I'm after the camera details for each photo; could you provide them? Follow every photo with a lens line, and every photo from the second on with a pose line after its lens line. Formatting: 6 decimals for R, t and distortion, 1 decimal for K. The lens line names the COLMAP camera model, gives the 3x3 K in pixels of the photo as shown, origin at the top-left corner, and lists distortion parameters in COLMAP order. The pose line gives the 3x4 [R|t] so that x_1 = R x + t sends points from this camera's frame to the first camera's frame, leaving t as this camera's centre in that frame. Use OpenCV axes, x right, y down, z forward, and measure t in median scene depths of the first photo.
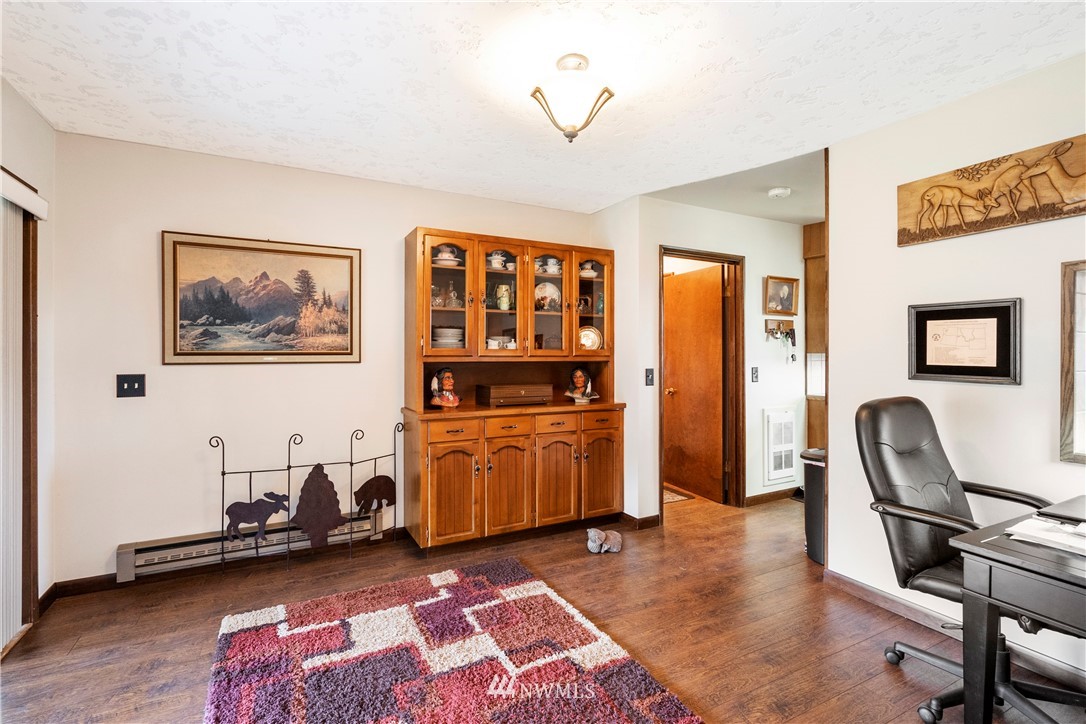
lens RADIAL K [[499.5, 0, 543.7], [0, 499.5, 356.0], [0, 0, 1]] dist [0.001580, 0.001520]
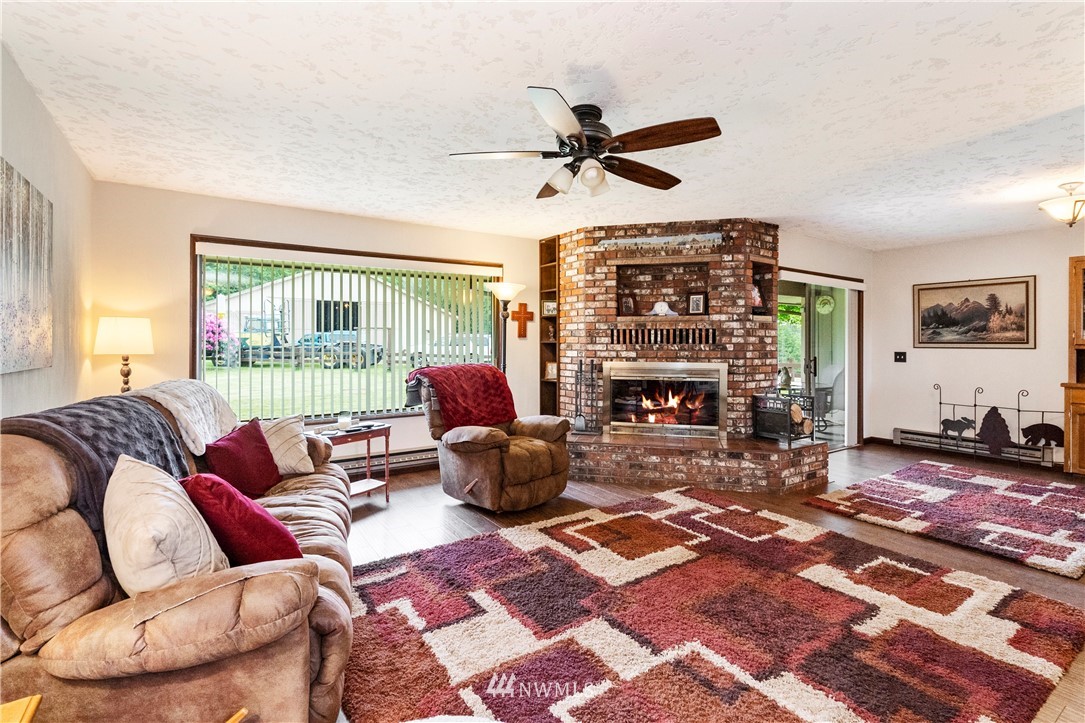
lens RADIAL K [[499.0, 0, 552.2], [0, 499.0, 341.8], [0, 0, 1]] dist [0.001580, 0.001520]
pose [[0.123102, 0.003466, -0.992388, 1.063406], [-0.002696, 0.999991, 0.003158, -0.009658], [0.992390, 0.002287, 0.123110, -0.722477]]
